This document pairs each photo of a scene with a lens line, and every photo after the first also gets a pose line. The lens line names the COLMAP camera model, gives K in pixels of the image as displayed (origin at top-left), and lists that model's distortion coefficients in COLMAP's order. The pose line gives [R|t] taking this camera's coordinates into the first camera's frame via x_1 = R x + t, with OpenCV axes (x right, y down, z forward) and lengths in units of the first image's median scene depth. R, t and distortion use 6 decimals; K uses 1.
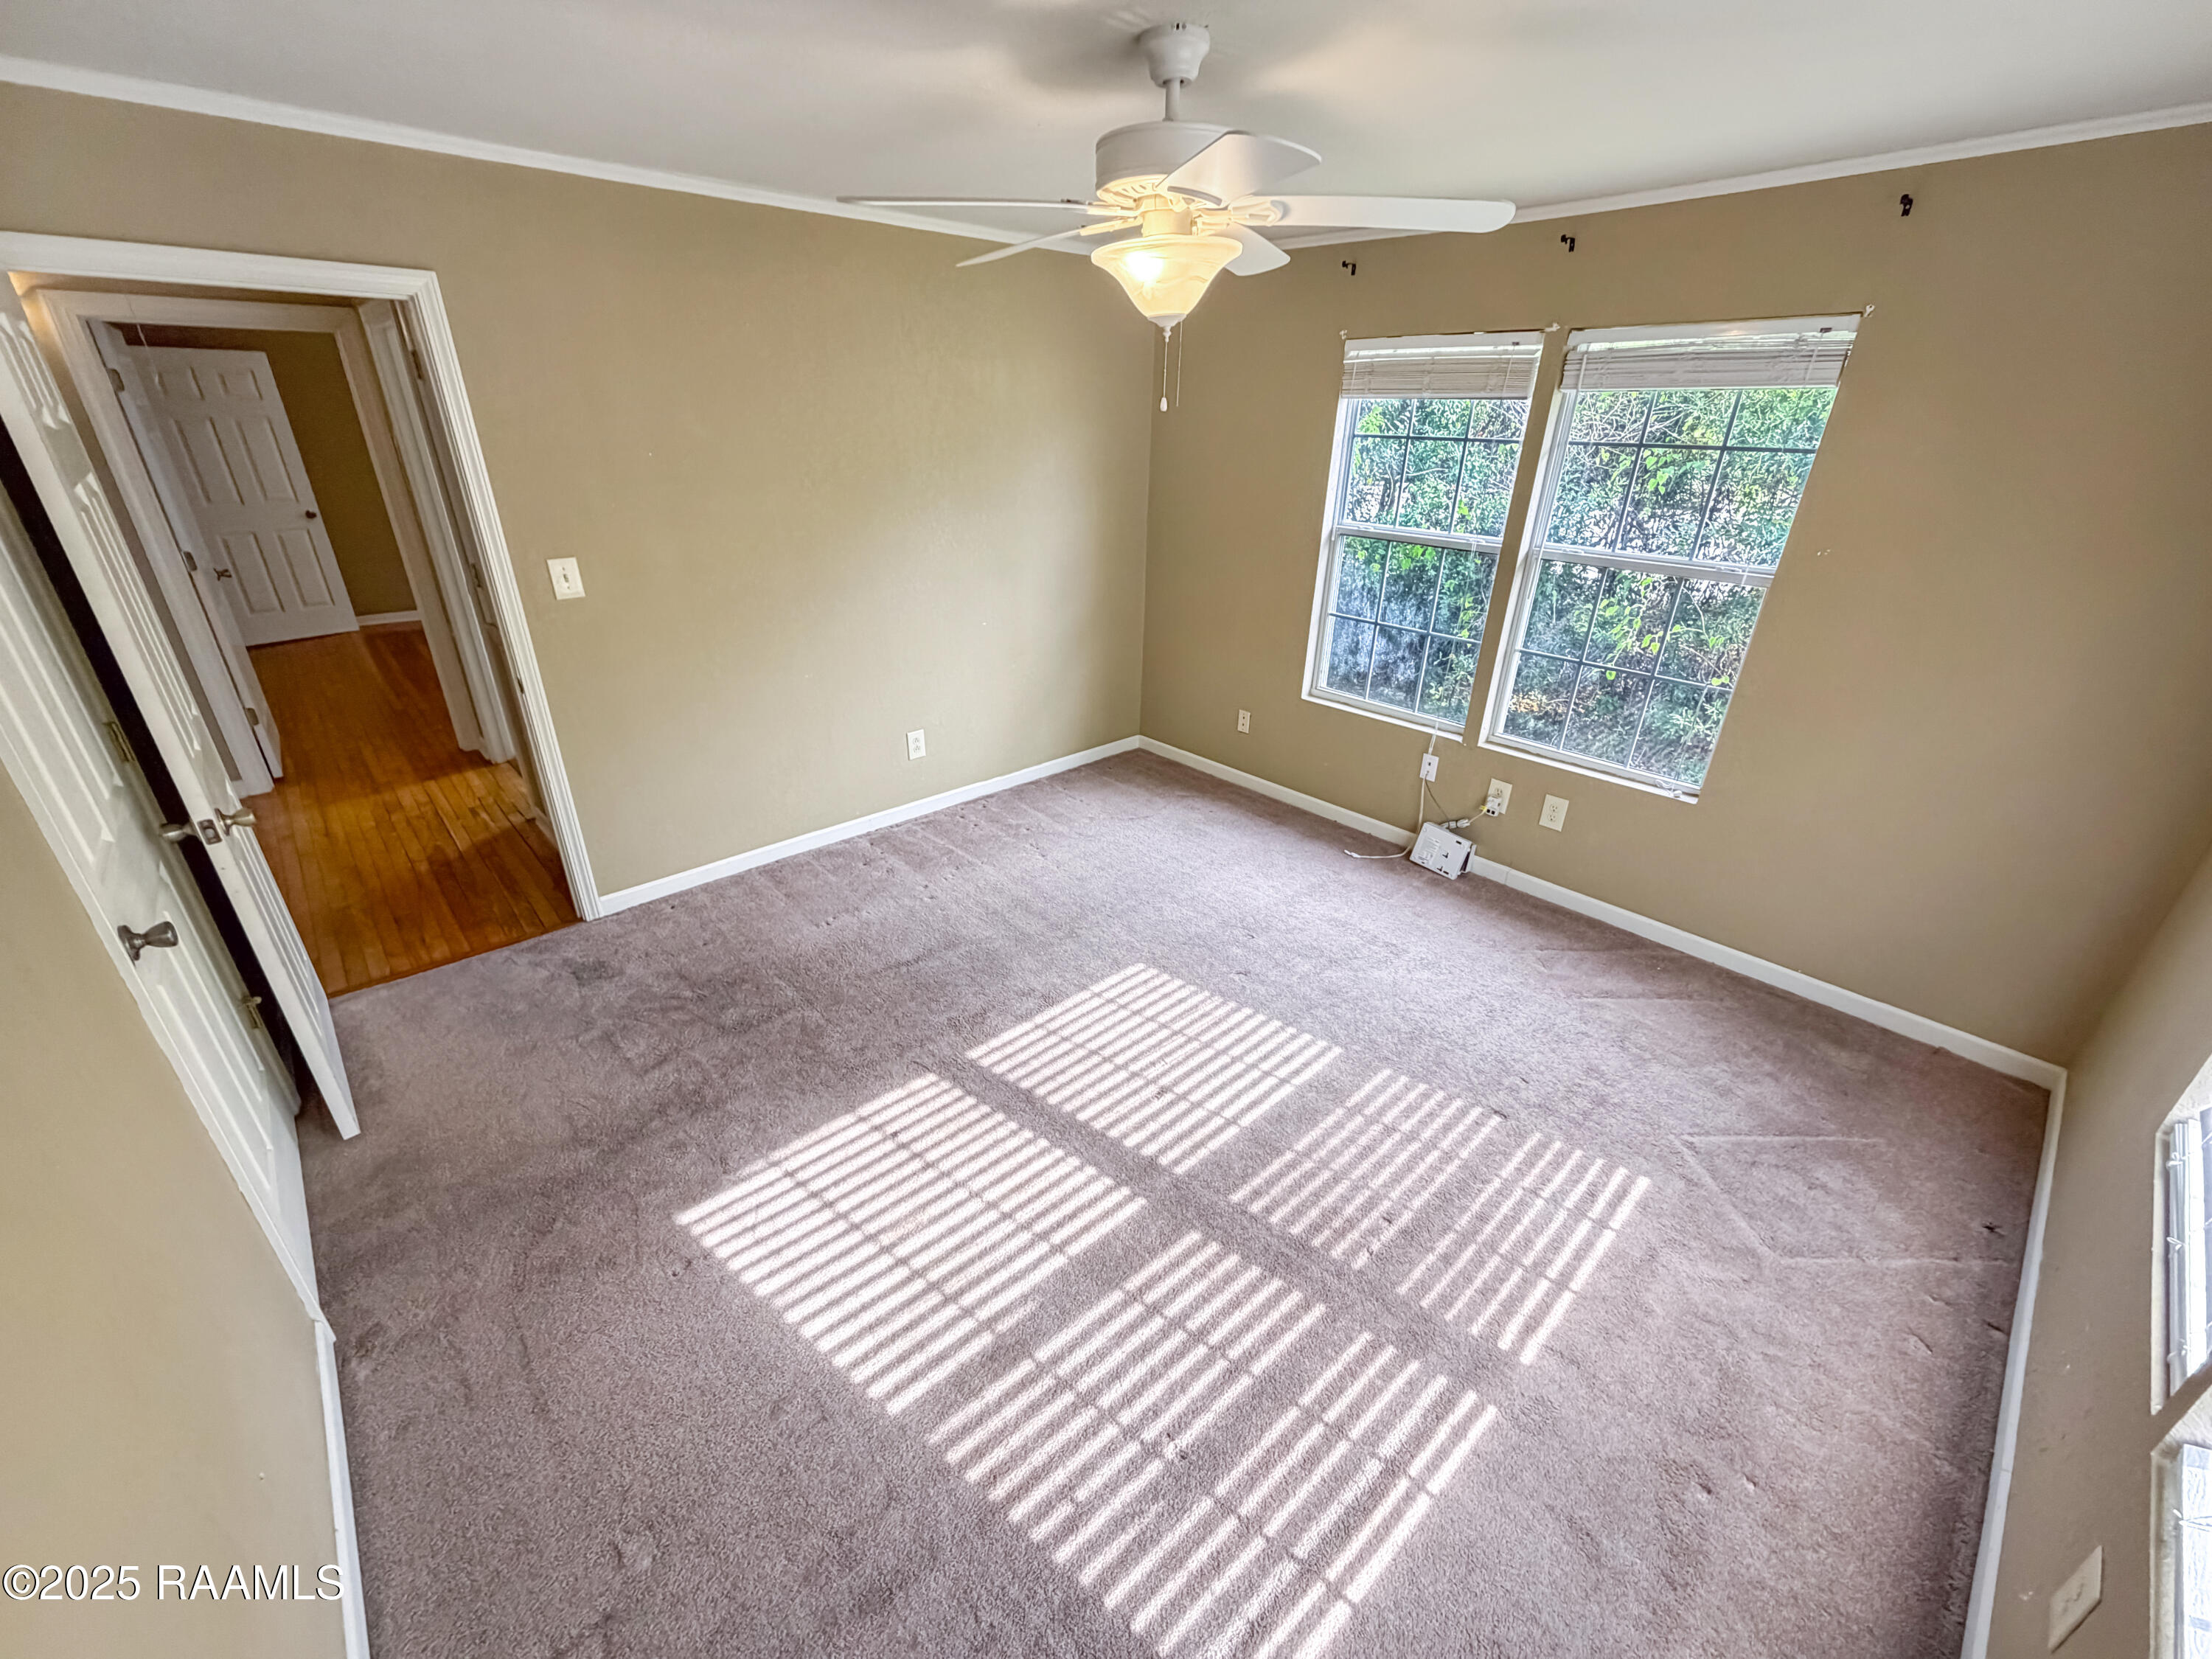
lens RADIAL K [[882.0, 0, 1094.2], [0, 882.0, 826.6], [0, 0, 1]] dist [0.000941, -0.000229]
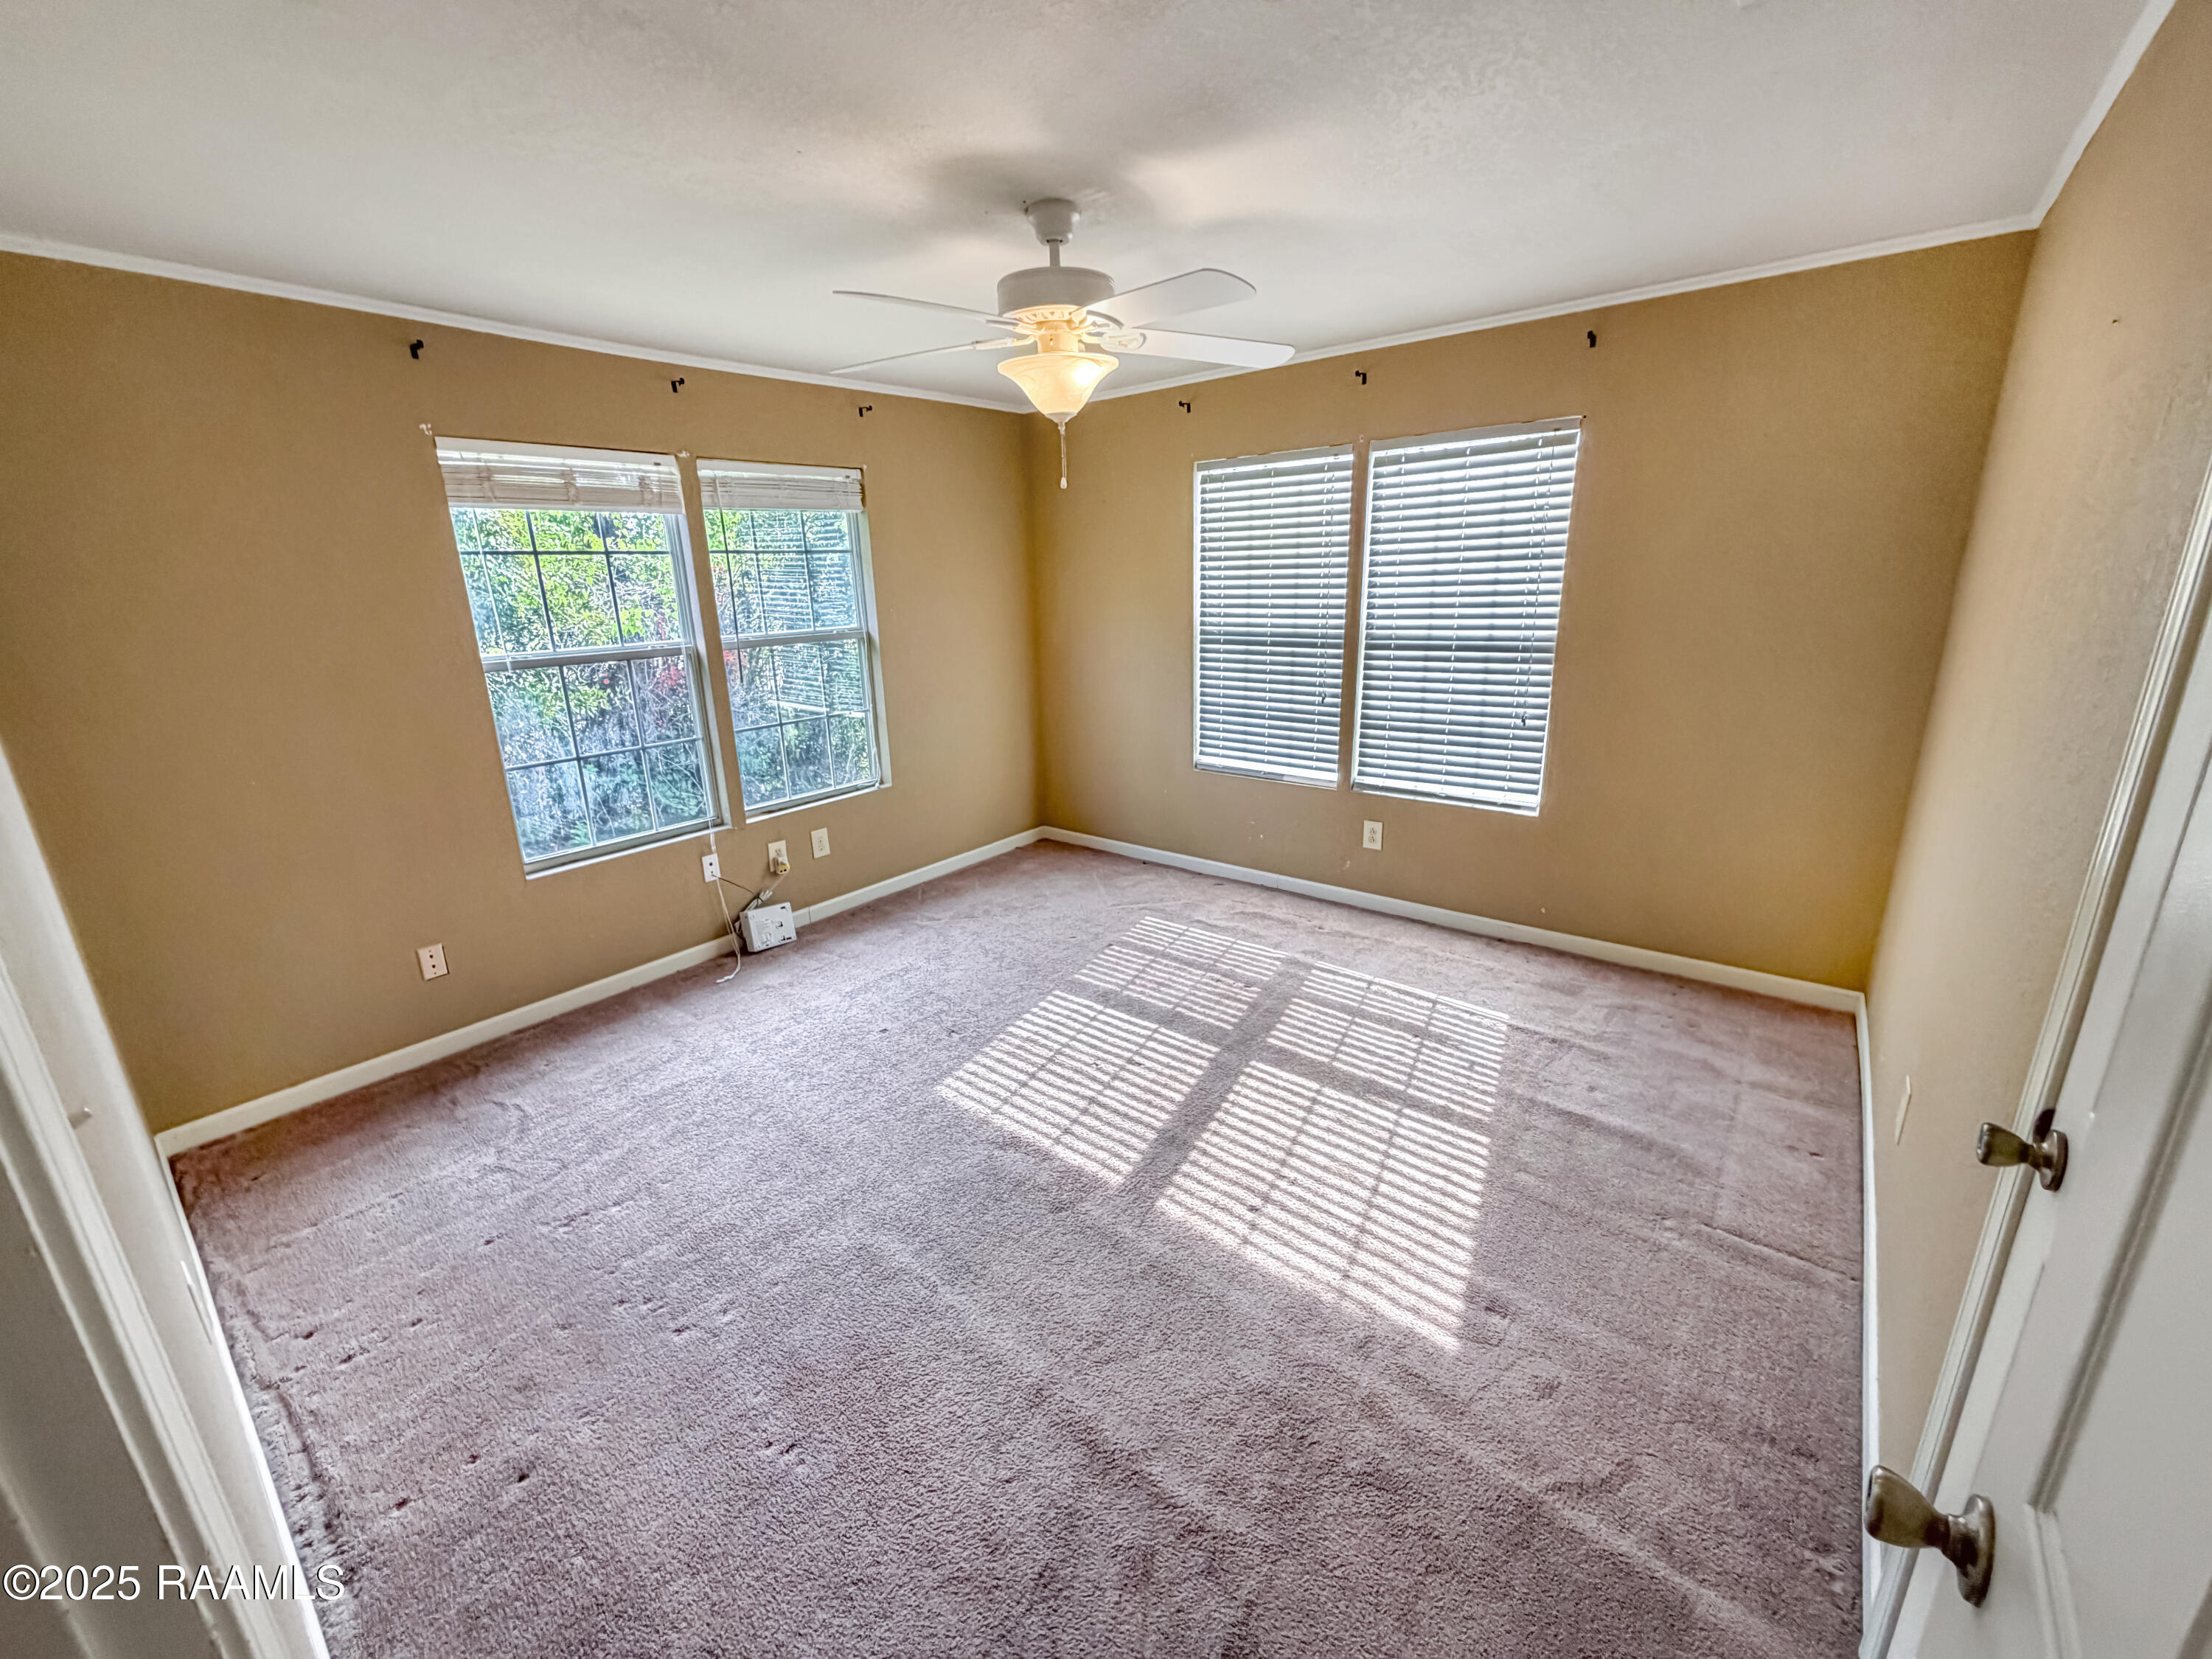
lens RADIAL K [[882.0, 0, 1094.2], [0, 882.0, 826.6], [0, 0, 1]] dist [0.000941, -0.000229]
pose [[-0.150815, -0.283285, 0.947103, -0.874633], [0.450026, 0.833357, 0.320924, -0.329543], [-0.880188, 0.474622, 0.001803, 0.858734]]
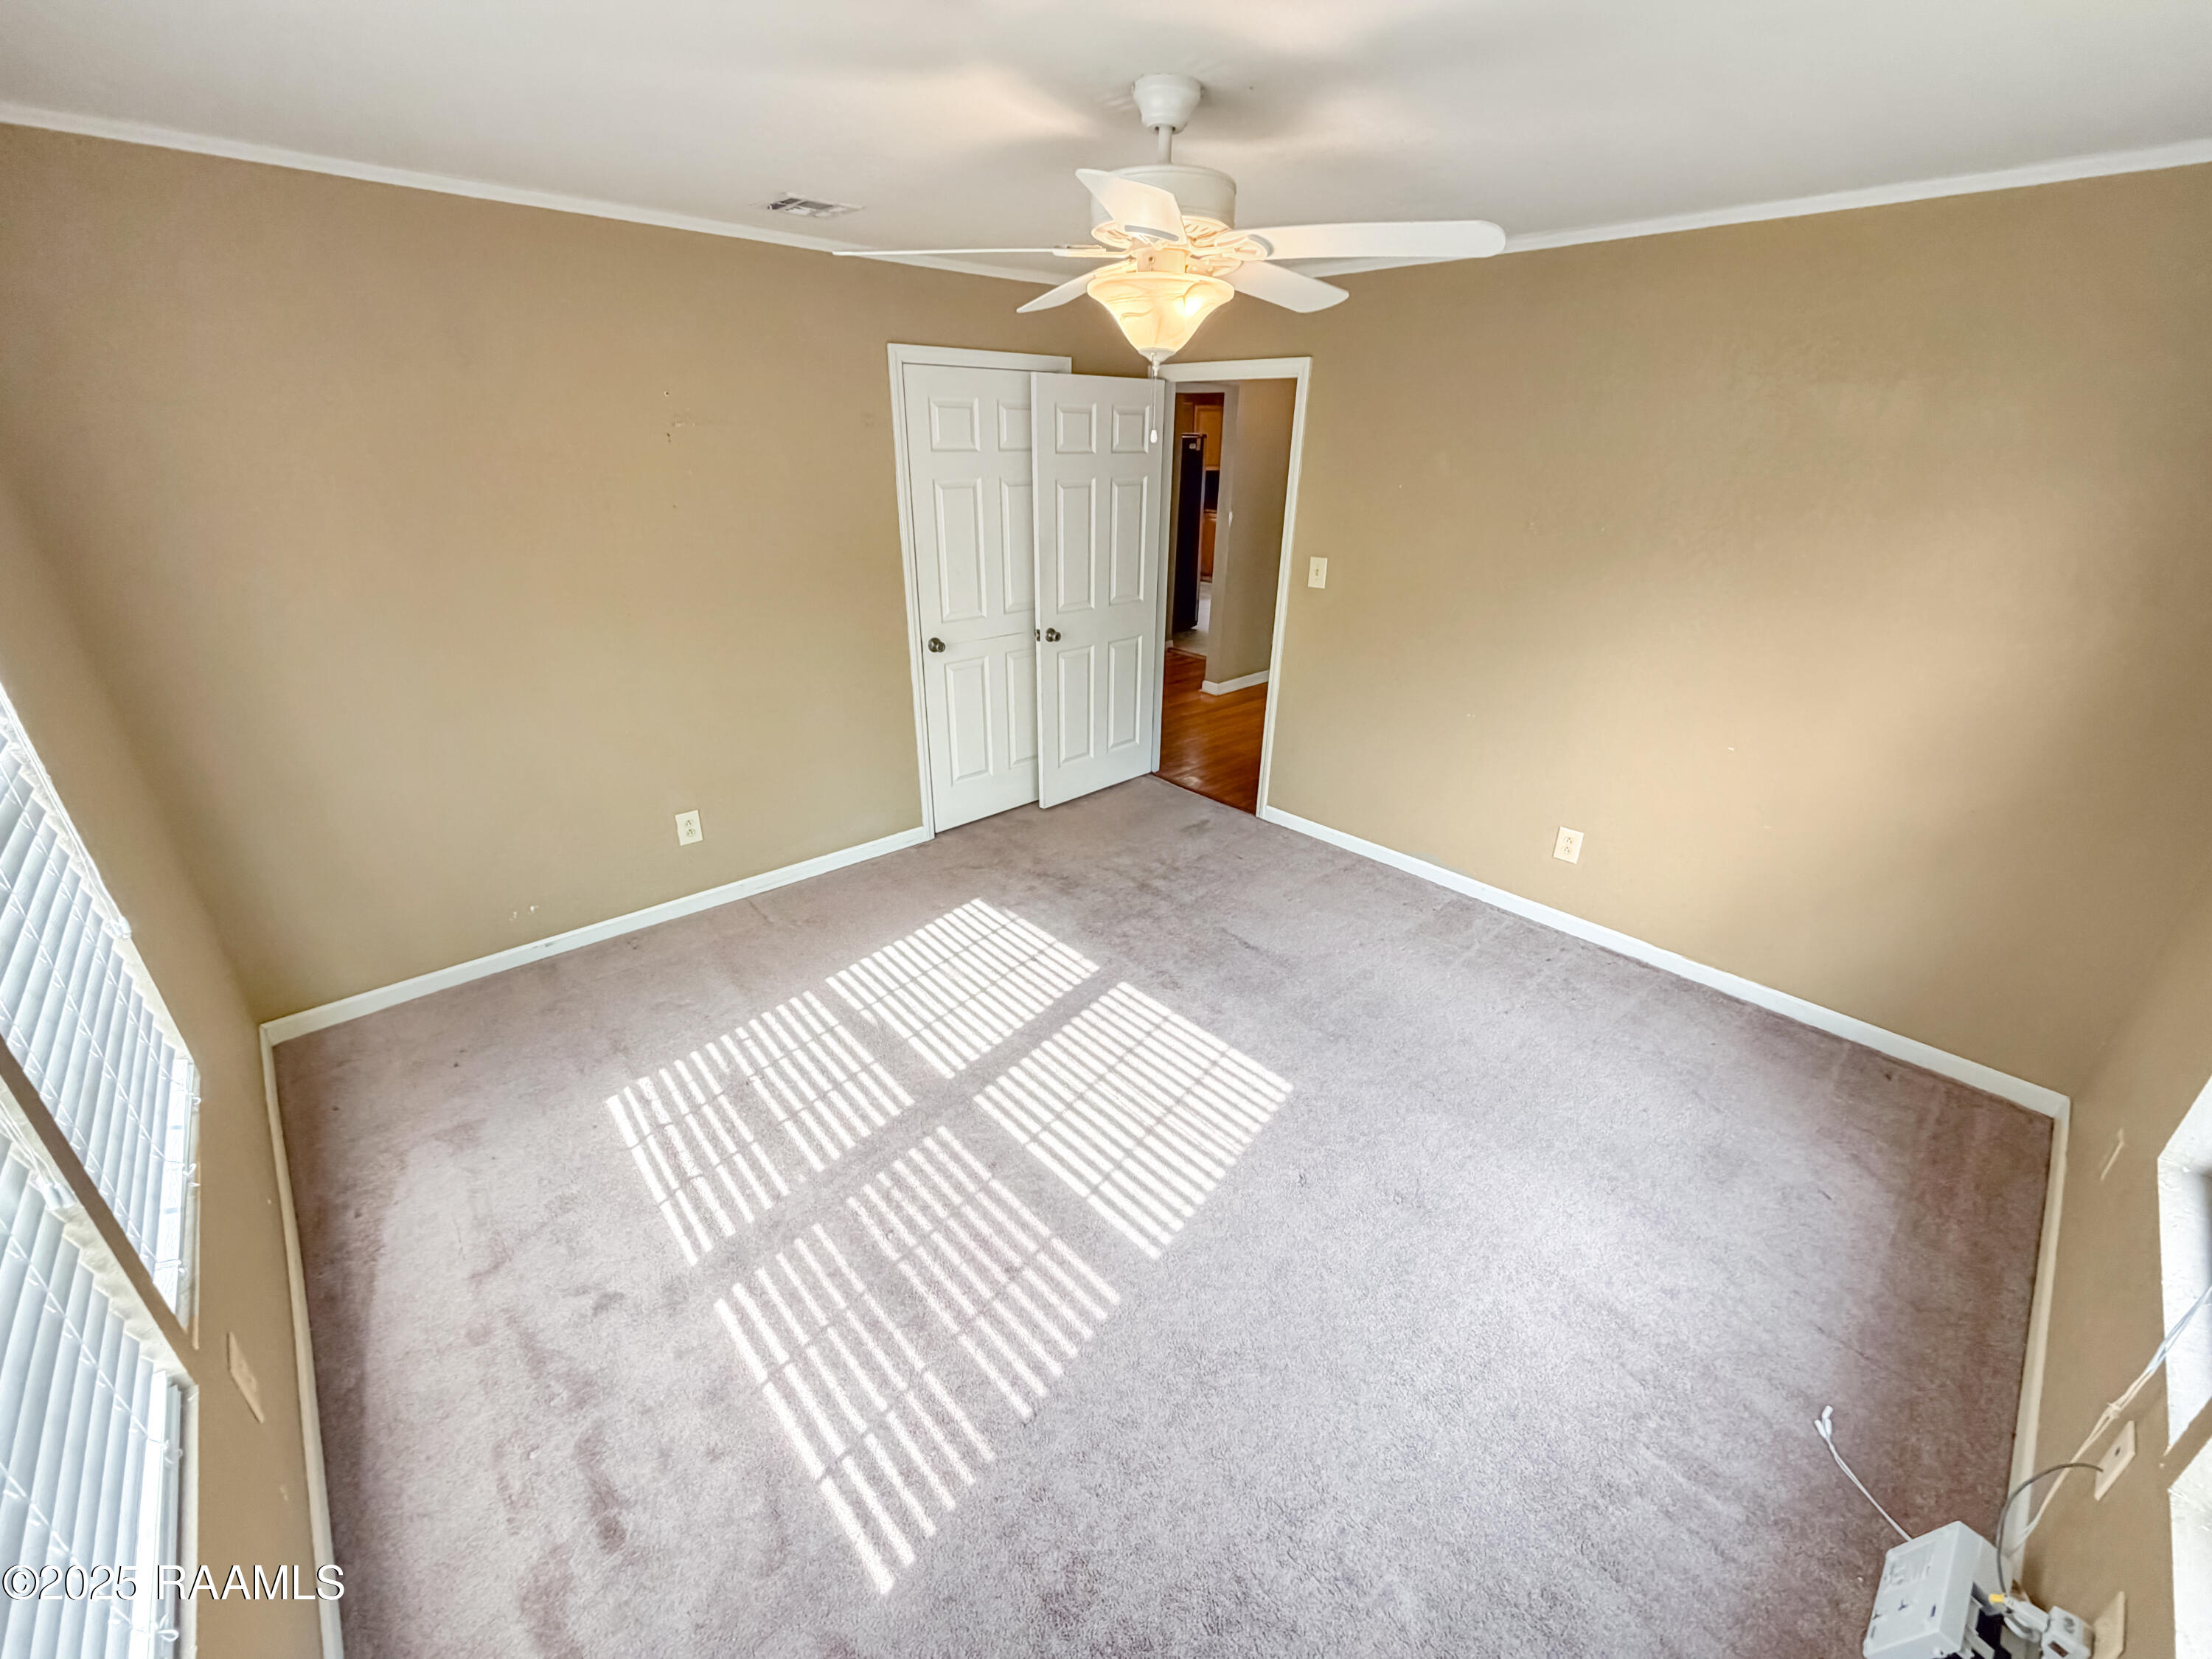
lens RADIAL K [[876.6, 0, 1097.6], [0, 876.6, 828.9], [0, 0, 1]] dist [-0.001982, -0.000060]
pose [[0.007731, 0.399465, -0.916716, 0.855463], [-0.441770, 0.823795, 0.355248, -0.315380], [0.897095, 0.402231, 0.182841, 0.679330]]
